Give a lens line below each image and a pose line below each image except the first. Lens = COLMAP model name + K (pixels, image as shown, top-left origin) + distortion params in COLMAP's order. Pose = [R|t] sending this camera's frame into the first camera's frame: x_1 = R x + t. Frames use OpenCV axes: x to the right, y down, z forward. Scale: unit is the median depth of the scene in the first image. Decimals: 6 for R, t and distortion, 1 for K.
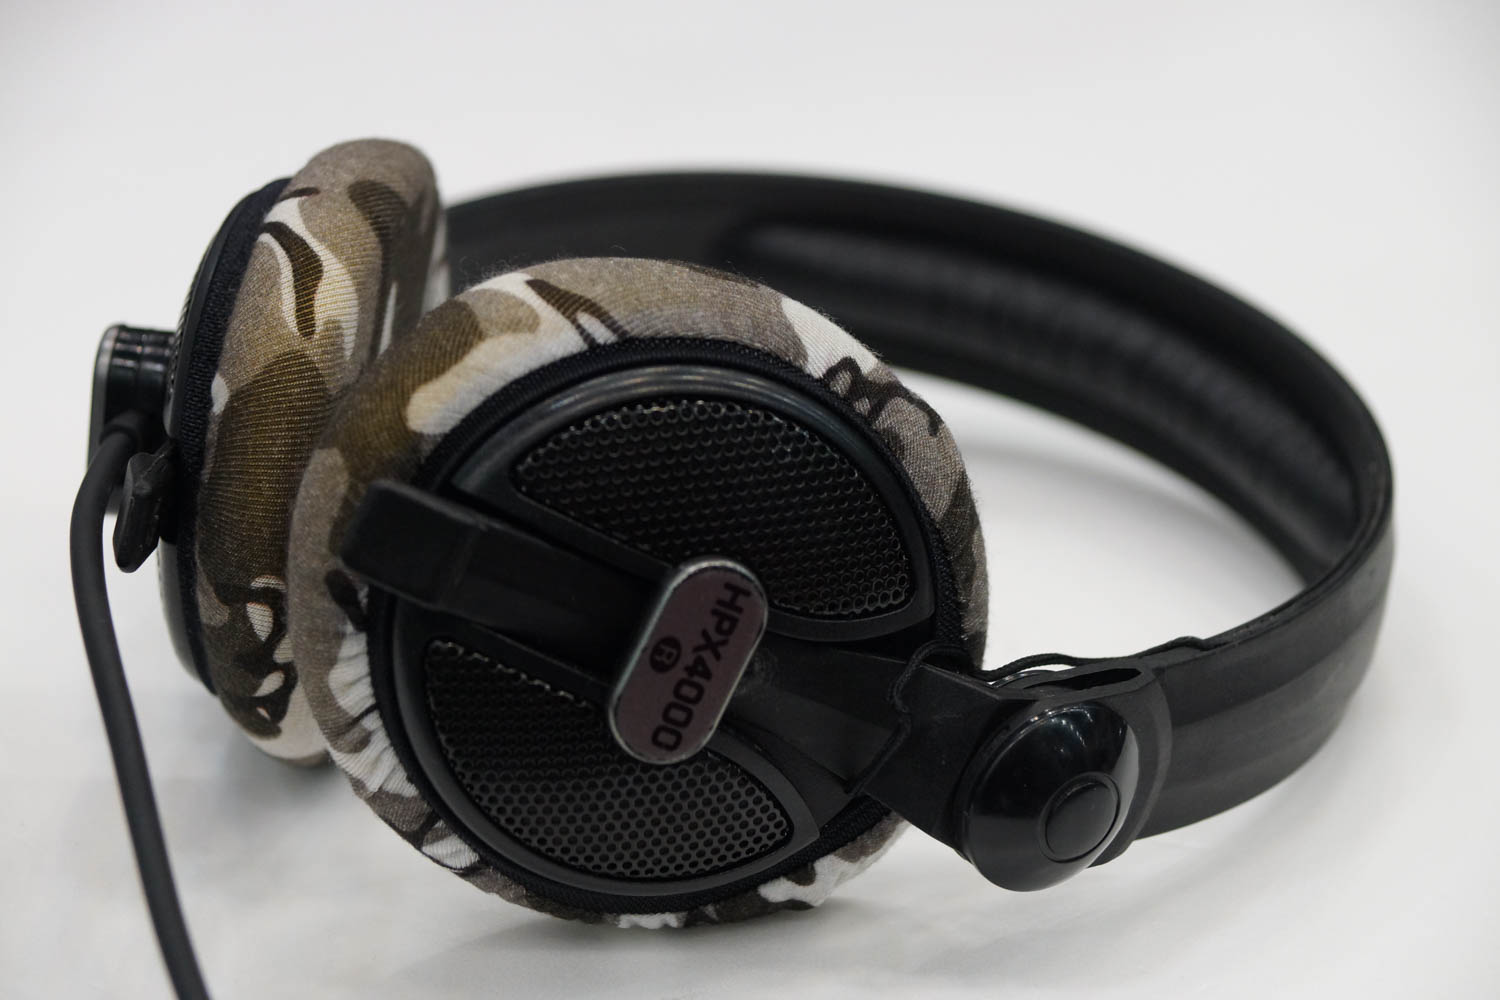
lens RADIAL K [[4462.4, 0, 750.0], [0, 4462.4, 500.0], [0, 0, 1]] dist [0.034384, 0.040920]
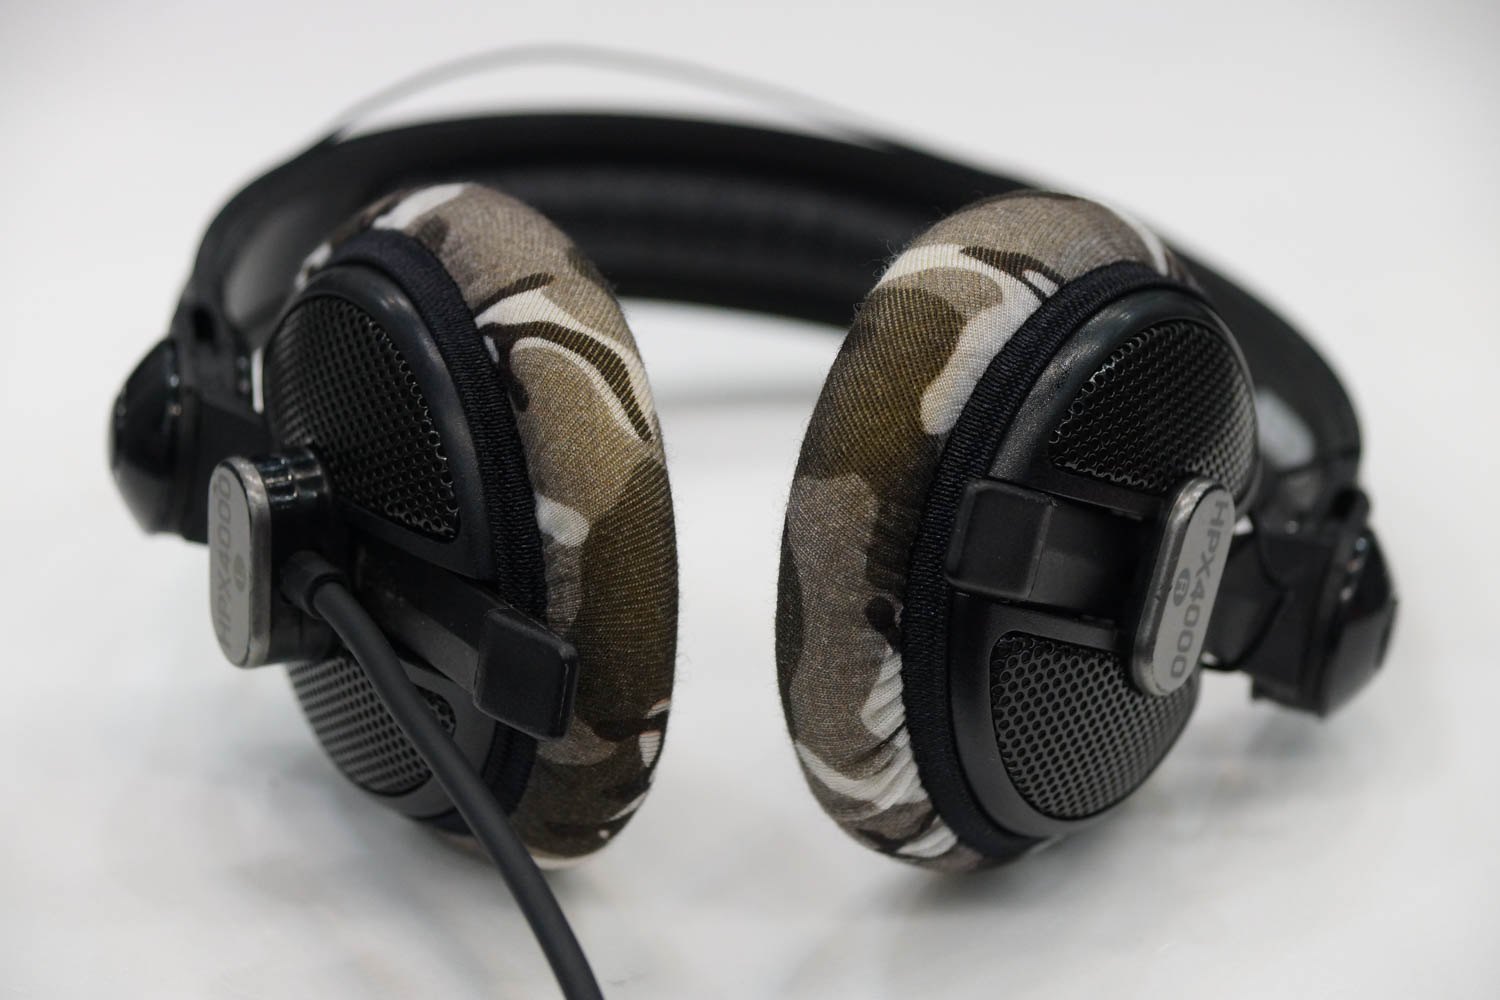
lens RADIAL K [[4462.4, 0, 750.0], [0, 4462.4, 500.0], [0, 0, 1]] dist [0.034384, 0.040920]
pose [[0.759614, -0.266979, 0.593050, -0.665178], [0.185374, 0.962914, 0.196046, -0.193451], [-0.623396, -0.038983, 0.780934, 0.280341]]
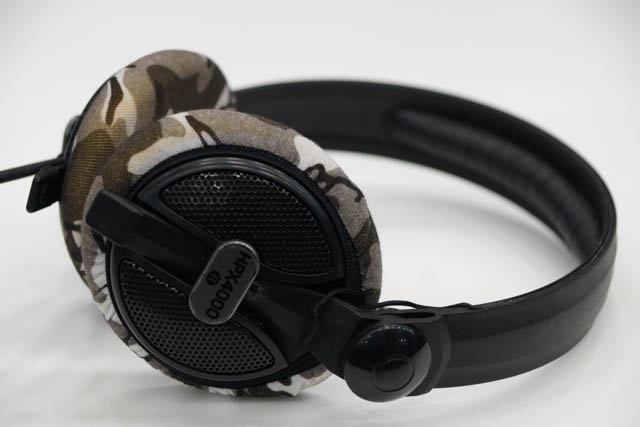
lens RADIAL K [[1903.9, 0, 320.0], [0, 1903.9, 213.5], [0, 0, 1]] dist [0.034384, 0.040920]
pose [[0.960217, 0.122543, -0.250933, 0.280318], [-0.124480, 0.992188, 0.008203, -0.014496], [0.249978, 0.023359, 0.967970, 0.034550]]
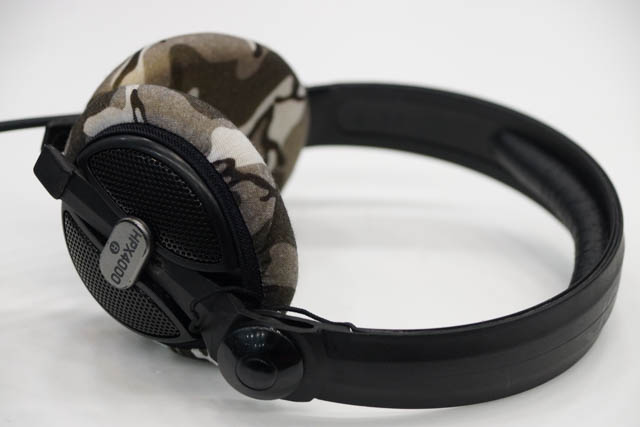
lens RADIAL K [[1903.9, 0, 320.0], [0, 1903.9, 213.5], [0, 0, 1]] dist [0.034384, 0.040920]
pose [[0.667067, 0.336286, -0.664781, 0.756853], [-0.233341, 0.941738, 0.242243, -0.267580], [0.707512, -0.006471, 0.706672, 0.315220]]
